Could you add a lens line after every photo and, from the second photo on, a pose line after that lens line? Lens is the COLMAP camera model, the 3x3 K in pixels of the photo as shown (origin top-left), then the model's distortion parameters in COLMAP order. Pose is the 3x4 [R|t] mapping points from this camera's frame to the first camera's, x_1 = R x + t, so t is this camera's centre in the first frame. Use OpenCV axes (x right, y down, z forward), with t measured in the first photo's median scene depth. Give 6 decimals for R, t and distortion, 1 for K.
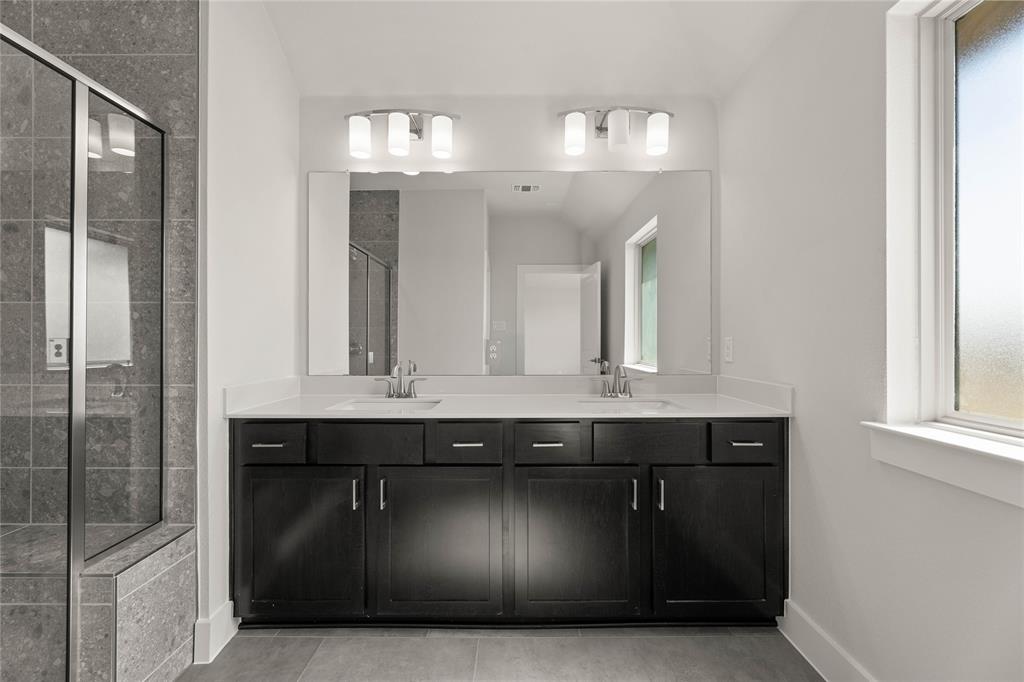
lens RADIAL K [[419.5, 0, 509.7], [0, 419.5, 338.0], [0, 0, 1]] dist [-0.000071, -0.000350]
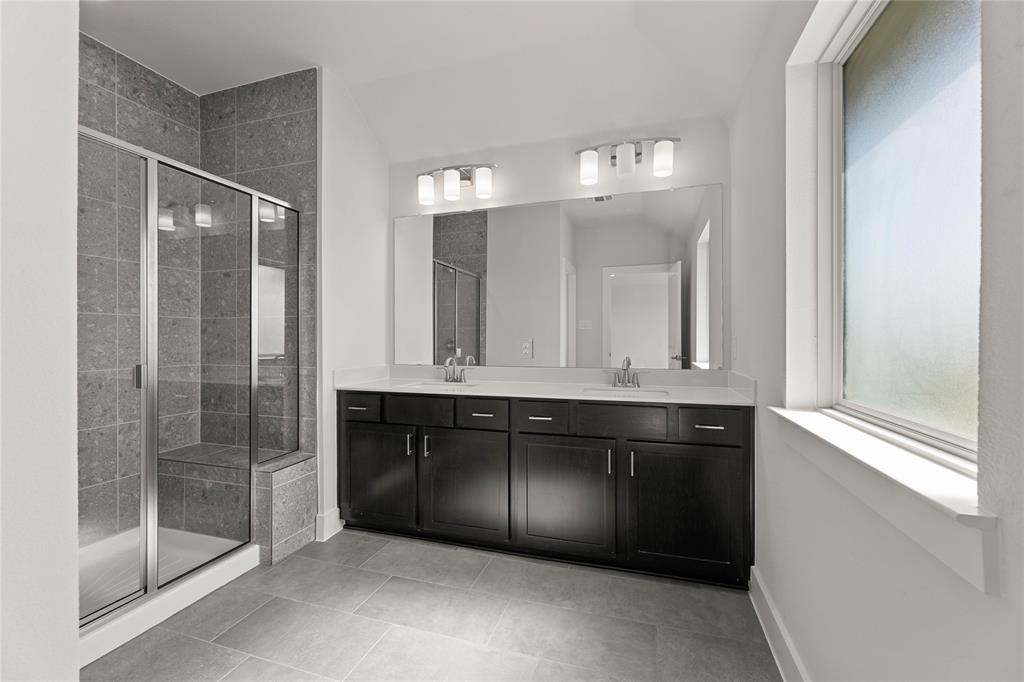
lens RADIAL K [[417.2, 0, 516.1], [0, 417.2, 336.5], [0, 0, 1]] dist [-0.001374, 0.000021]
pose [[0.960253, -0.003341, -0.279109, 0.425951], [0.004030, 0.999990, 0.001896, -0.005845], [0.279100, -0.002945, 0.960257, -0.312613]]
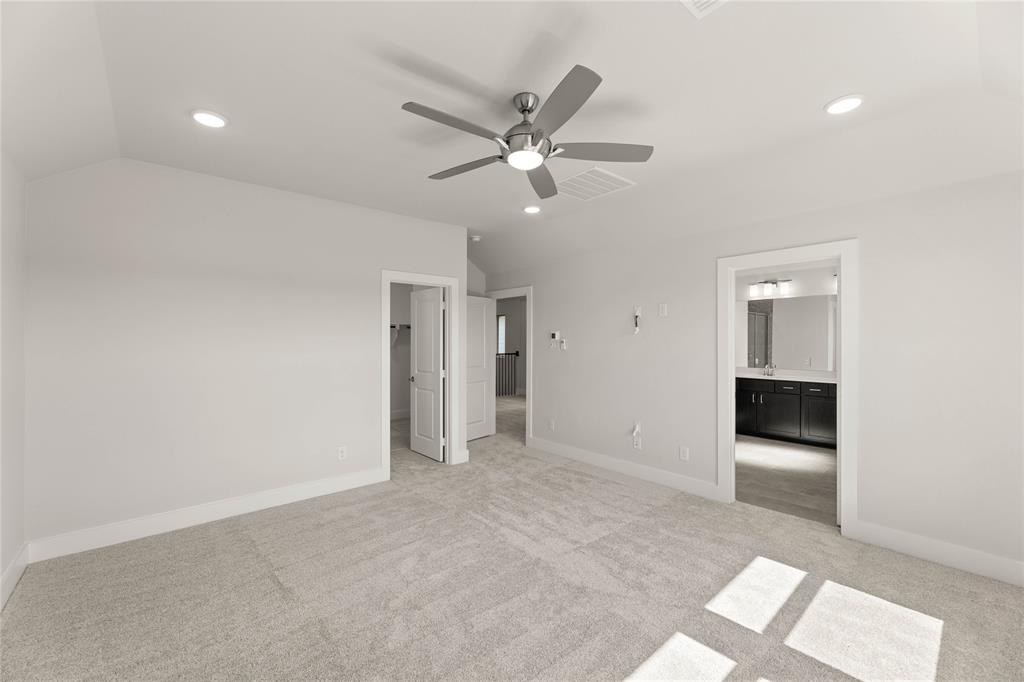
lens RADIAL K [[417.2, 0, 516.1], [0, 417.2, 336.5], [0, 0, 1]] dist [-0.001374, 0.000021]
pose [[0.669378, -0.001615, -0.742920, 1.097165], [0.003398, 0.999994, 0.000888, -0.218609], [0.742914, -0.003118, 0.669380, -3.437418]]
